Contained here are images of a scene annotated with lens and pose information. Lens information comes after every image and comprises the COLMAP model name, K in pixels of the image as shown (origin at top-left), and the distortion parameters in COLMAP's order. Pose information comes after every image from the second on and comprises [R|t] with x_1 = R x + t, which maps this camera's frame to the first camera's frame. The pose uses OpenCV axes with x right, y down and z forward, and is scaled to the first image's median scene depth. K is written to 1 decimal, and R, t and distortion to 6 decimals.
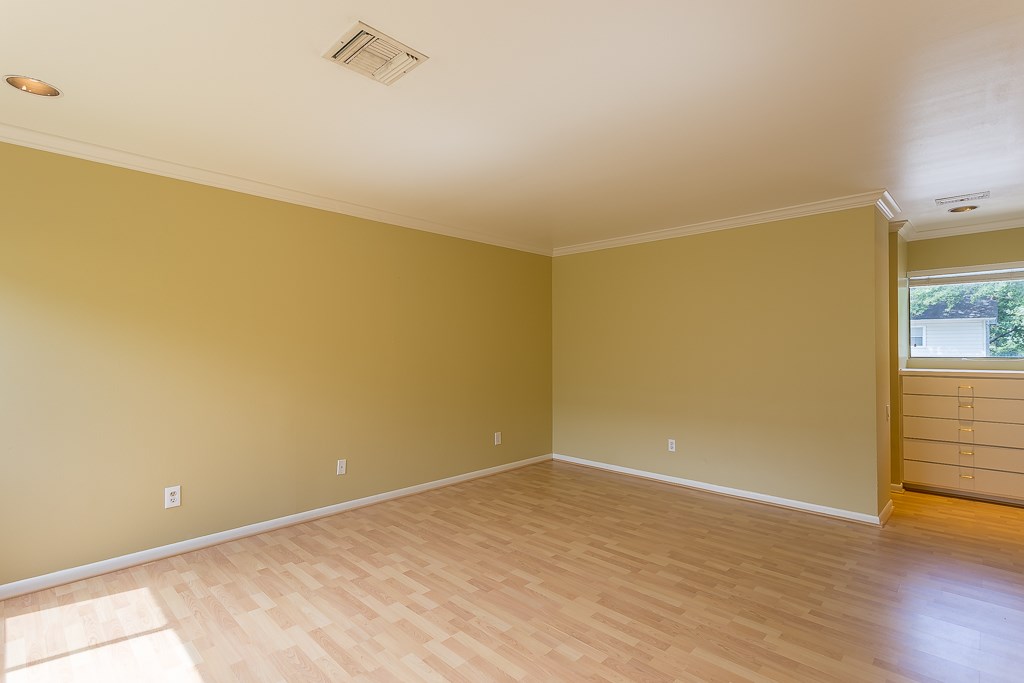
lens RADIAL K [[492.0, 0, 512.0], [0, 492.0, 341.5], [0, 0, 1]] dist [0.000699, 0.000120]
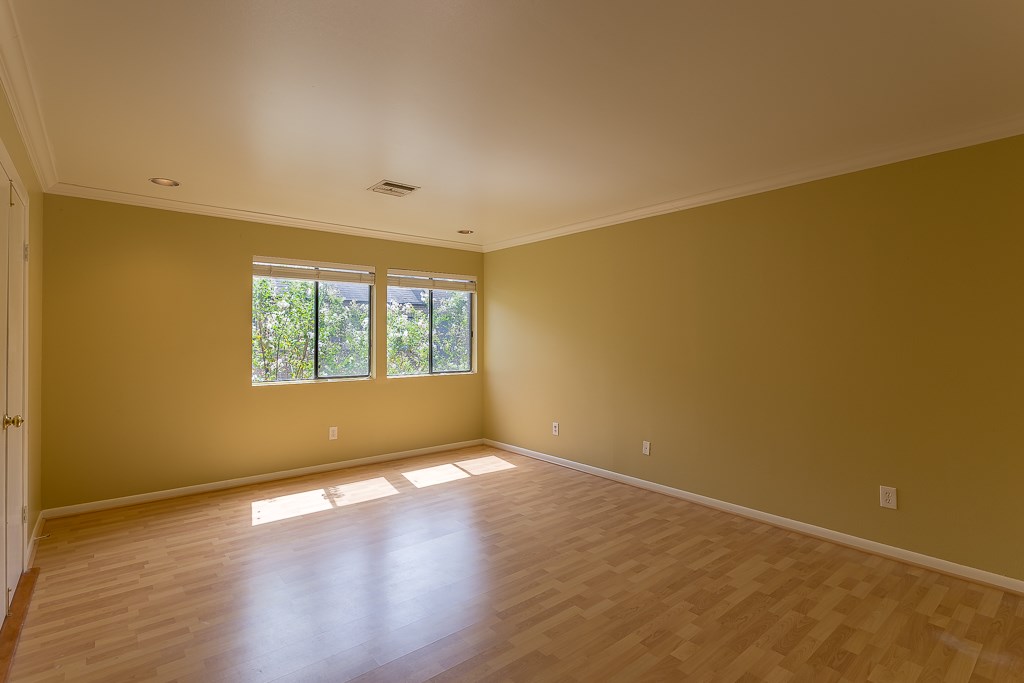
lens RADIAL K [[492.0, 0, 512.0], [0, 492.0, 341.5], [0, 0, 1]] dist [0.000699, 0.000120]
pose [[-0.099966, 0.007334, -0.994964, 0.854195], [0.008659, 0.999941, 0.006501, 0.007893], [0.994953, -0.007966, -0.100024, 0.895358]]
